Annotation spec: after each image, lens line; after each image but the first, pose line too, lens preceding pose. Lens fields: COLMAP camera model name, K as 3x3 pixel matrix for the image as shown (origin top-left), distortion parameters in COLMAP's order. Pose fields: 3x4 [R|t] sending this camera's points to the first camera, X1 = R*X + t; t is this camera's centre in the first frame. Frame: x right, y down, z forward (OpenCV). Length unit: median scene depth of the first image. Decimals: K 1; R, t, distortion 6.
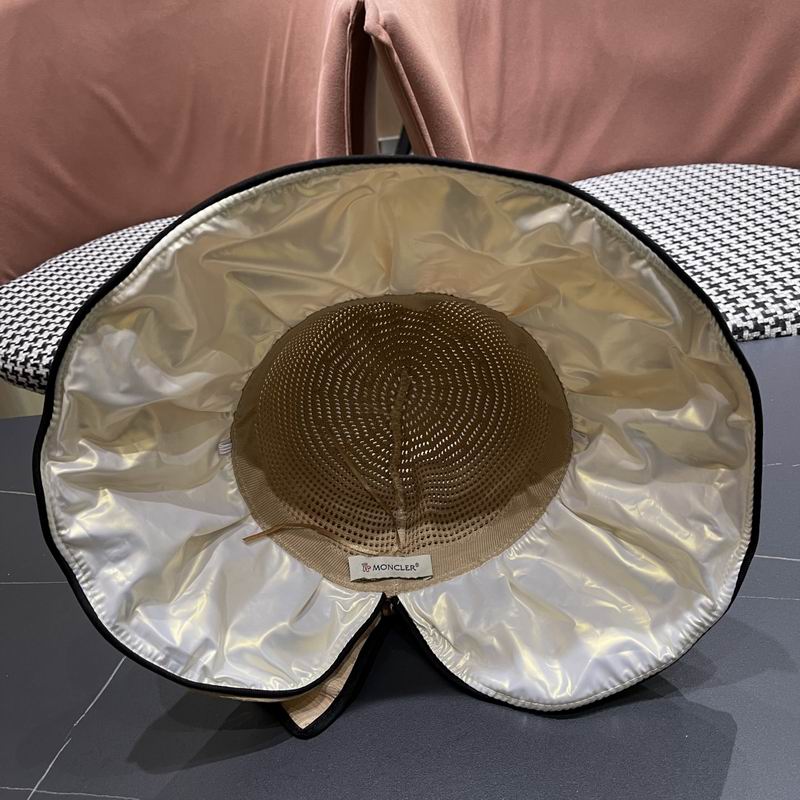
lens RADIAL K [[835.1, 0, 401.2], [0, 835.1, 408.5], [0, 0, 1]] dist [0.018556, 0.000000]
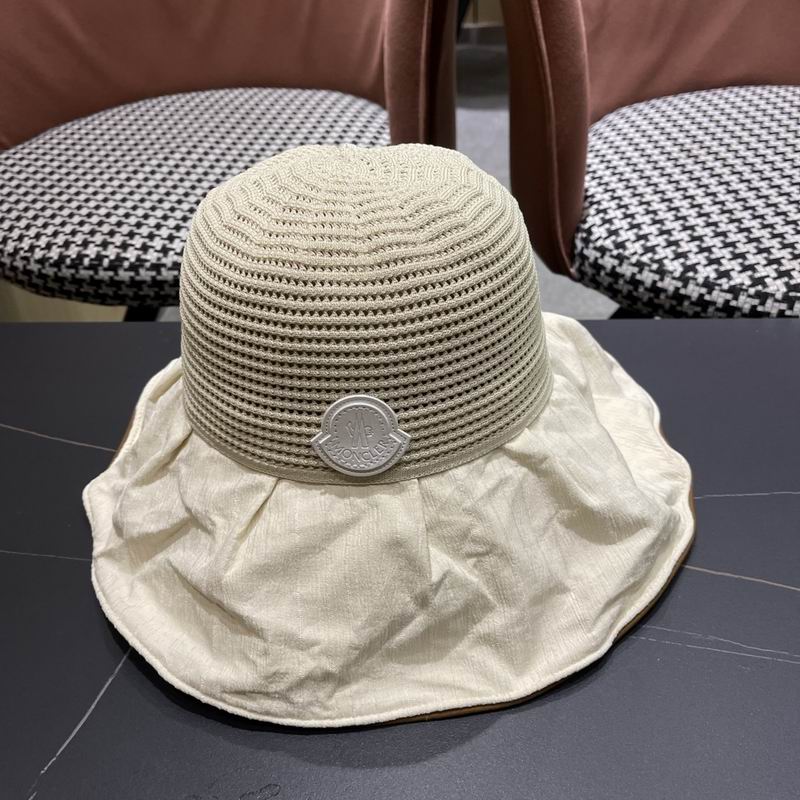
lens RADIAL K [[835.1, 0, 395.4], [0, 835.1, 399.1], [0, 0, 1]] dist [0.018556, 0.000000]
pose [[0.995509, 0.094659, 0.001454, -0.050694], [-0.094317, 0.990353, 0.101511, -0.028163], [0.008169, -0.101192, 0.994833, 0.137998]]
